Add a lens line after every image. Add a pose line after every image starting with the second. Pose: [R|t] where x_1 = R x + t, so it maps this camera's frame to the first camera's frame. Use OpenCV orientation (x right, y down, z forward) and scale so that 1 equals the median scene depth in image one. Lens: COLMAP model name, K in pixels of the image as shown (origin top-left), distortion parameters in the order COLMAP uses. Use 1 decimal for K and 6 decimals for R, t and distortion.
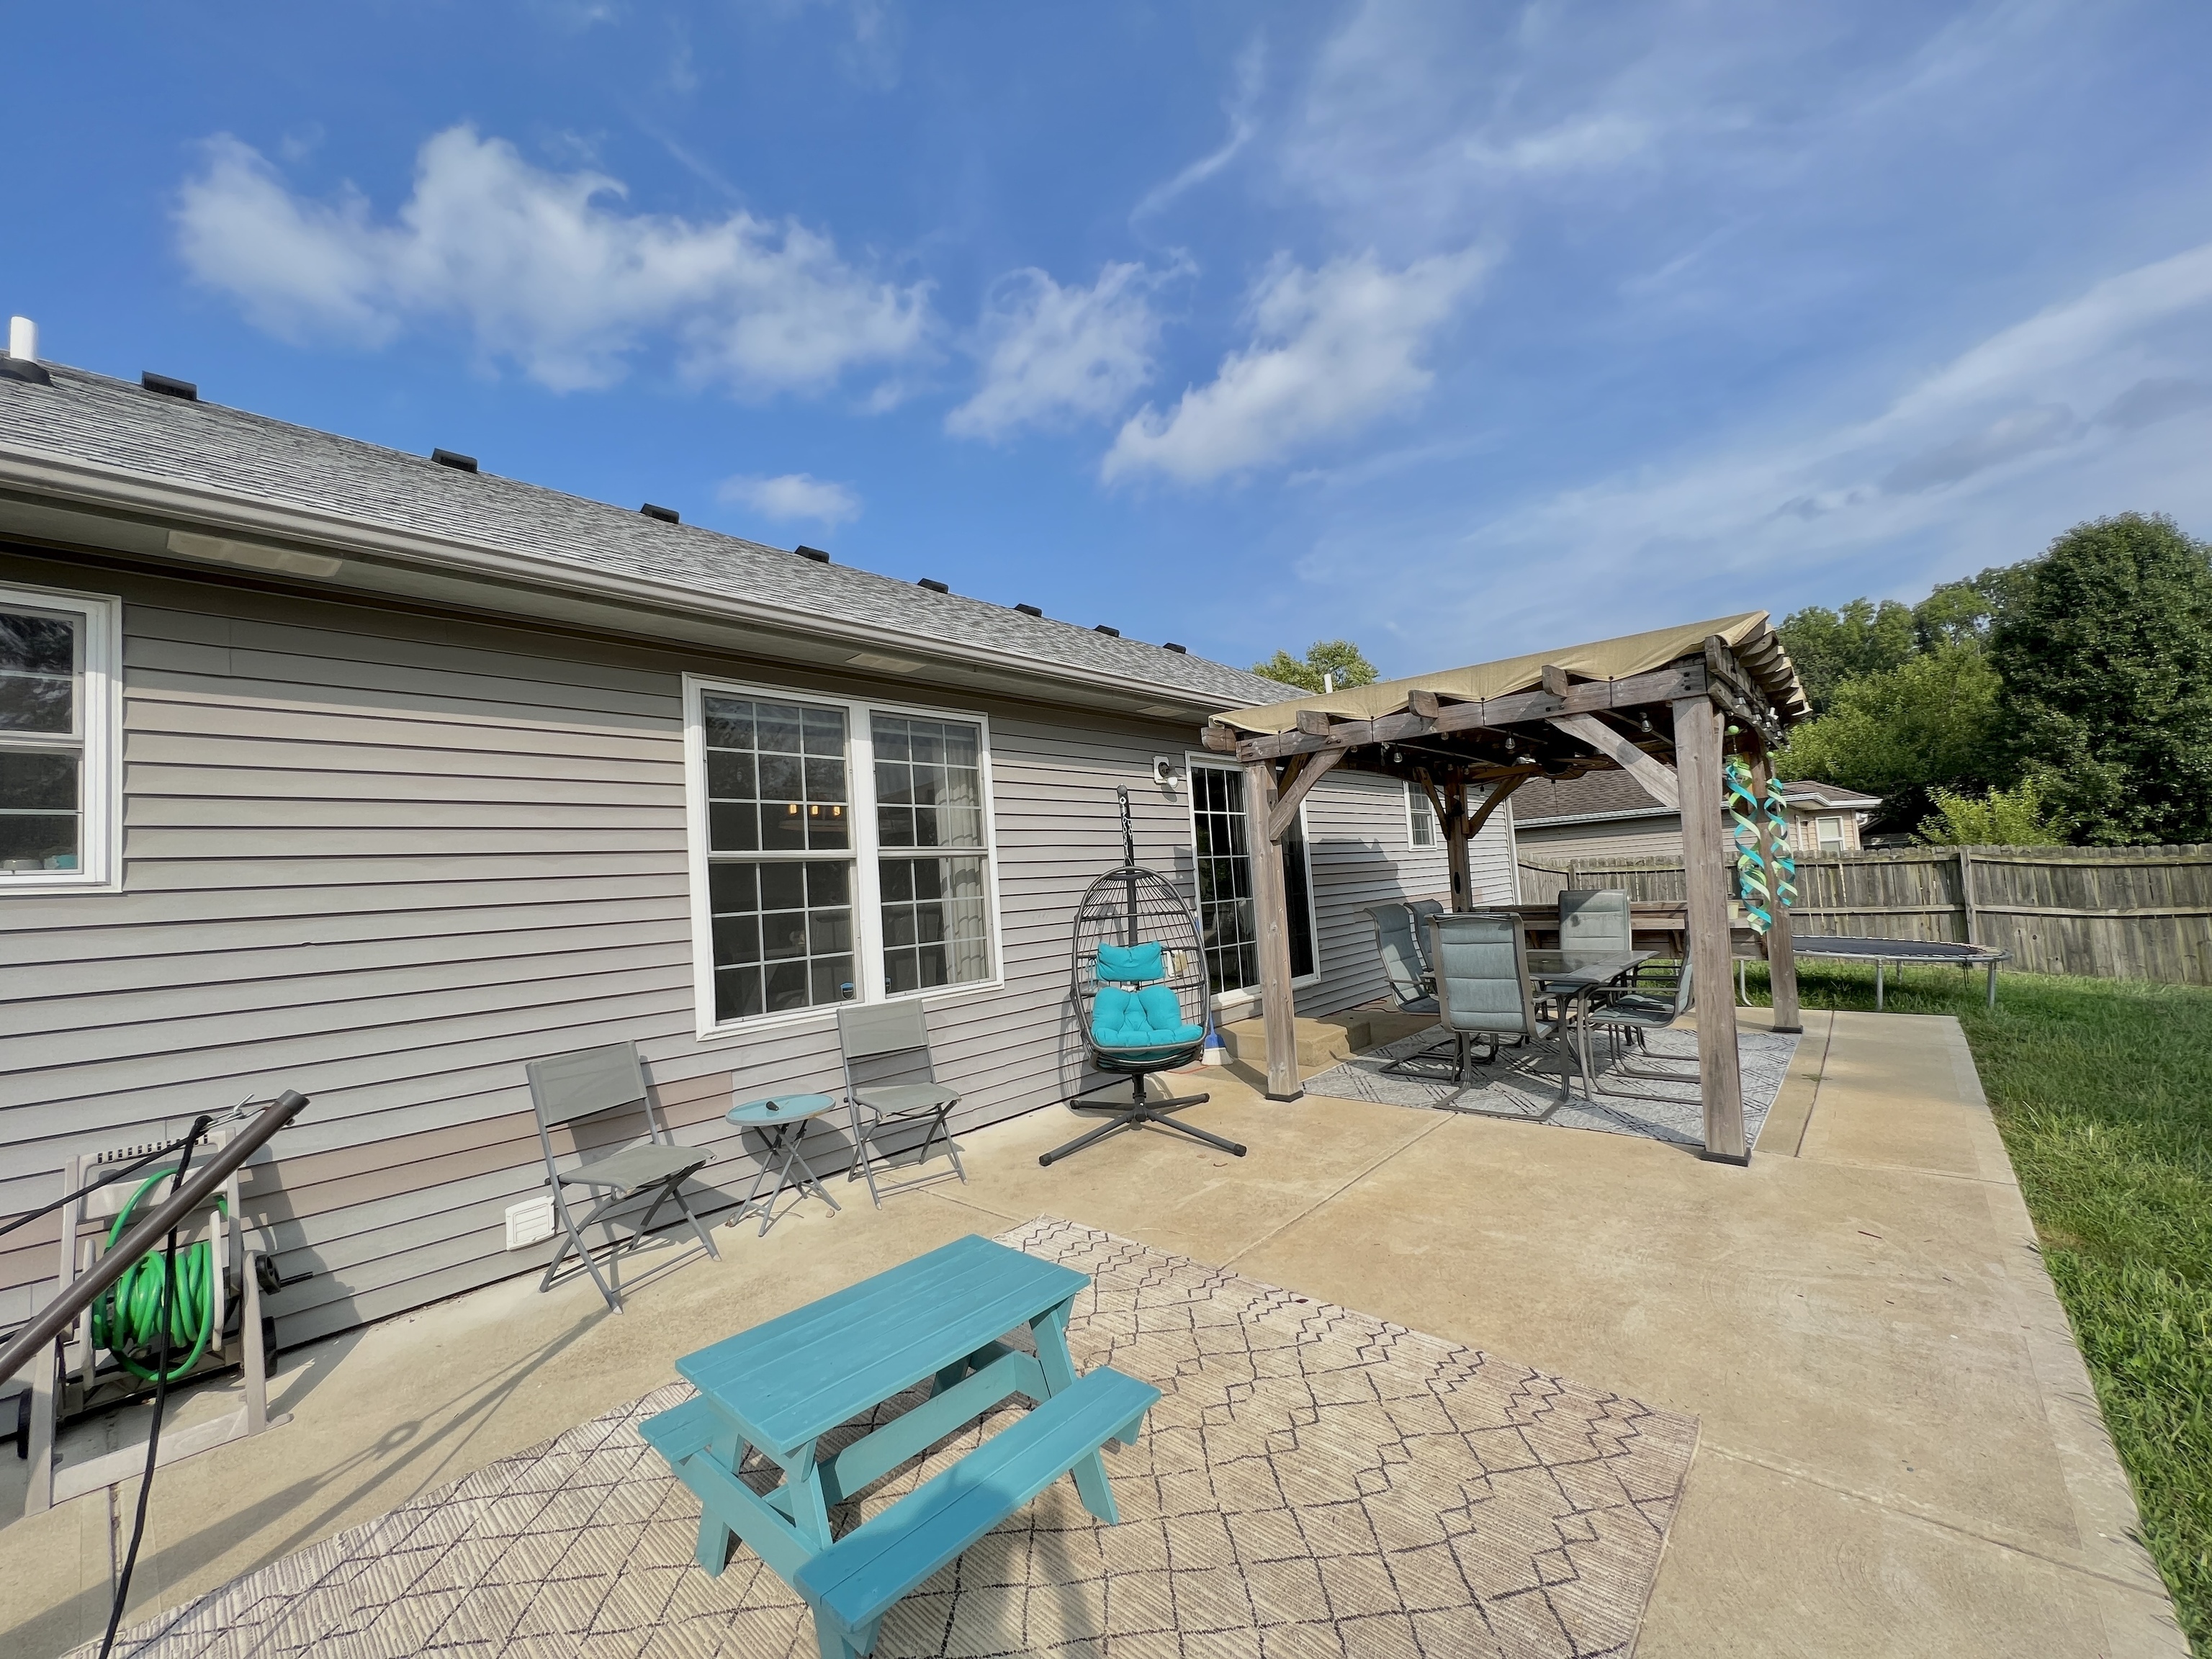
lens RADIAL K [[883.7, 0, 1090.8], [0, 883.7, 835.1], [0, 0, 1]] dist [-0.015573, -0.000725]
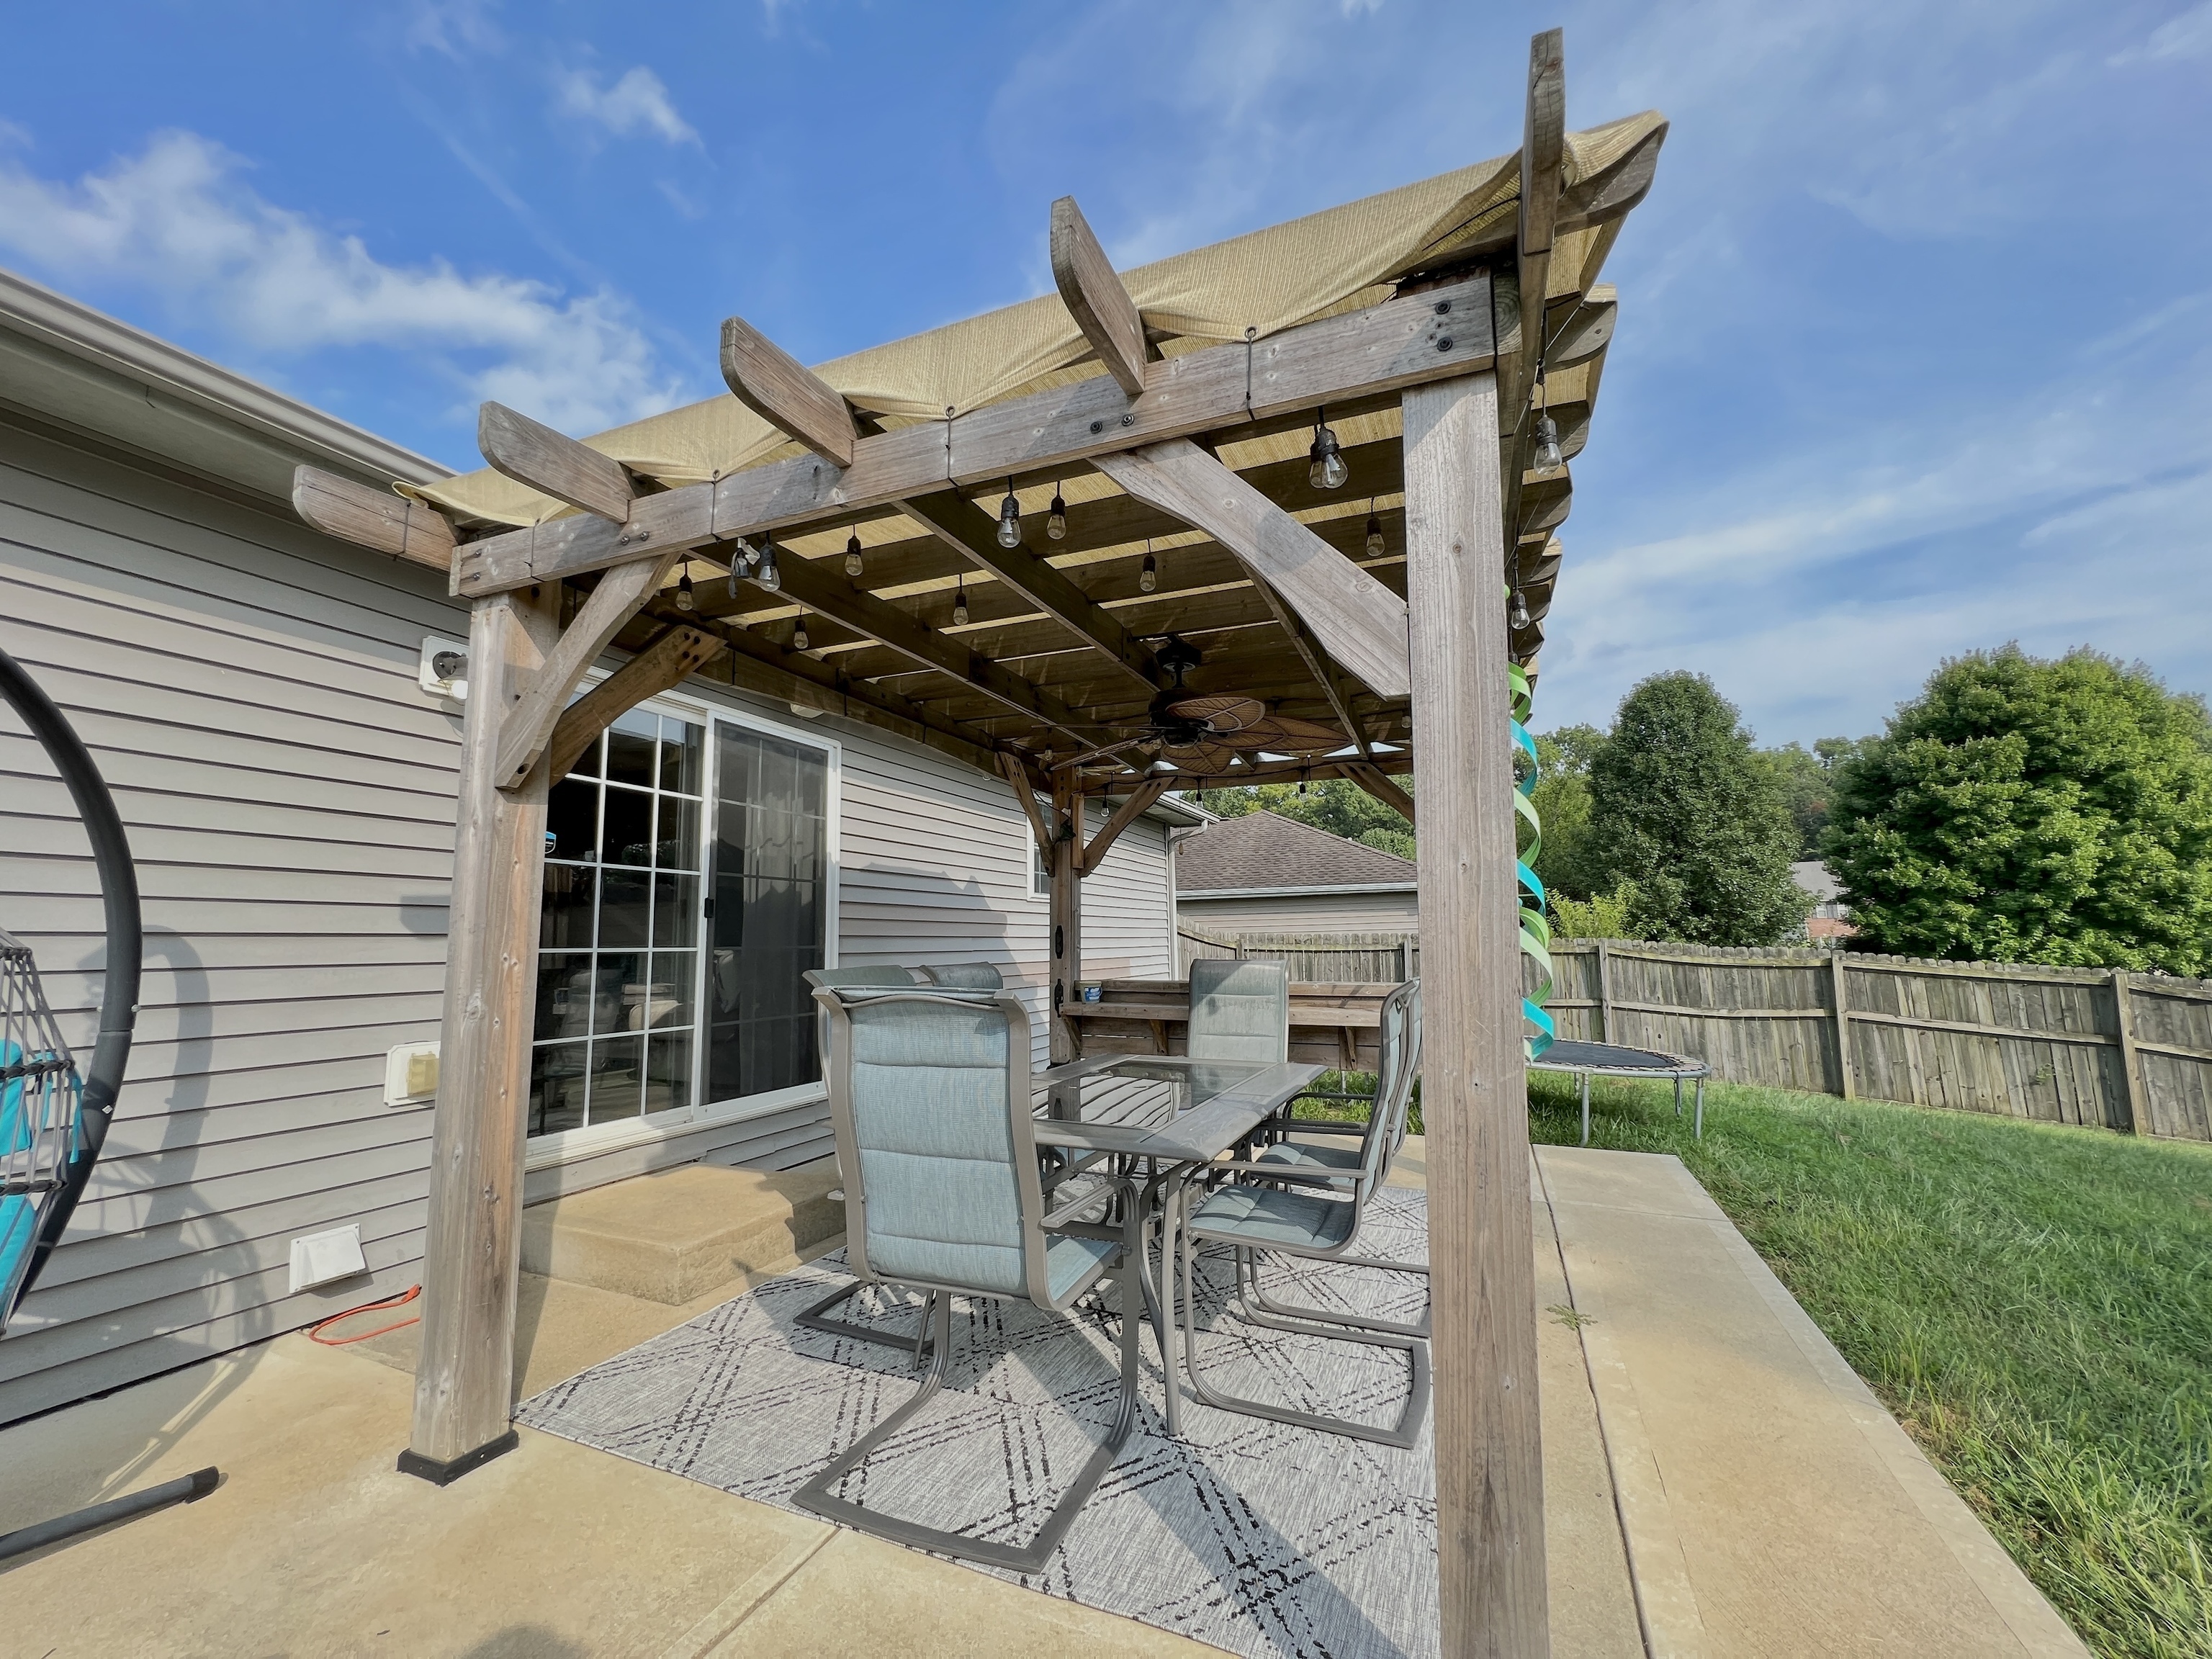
lens RADIAL K [[883.7, 0, 1112.7], [0, 883.7, 838.5], [0, 0, 1]] dist [-0.015573, -0.000725]
pose [[0.940961, 0.090825, 0.326102, 0.172324], [-0.066501, 0.994159, -0.085004, 0.022506], [-0.331917, 0.058300, 0.941505, 0.271237]]
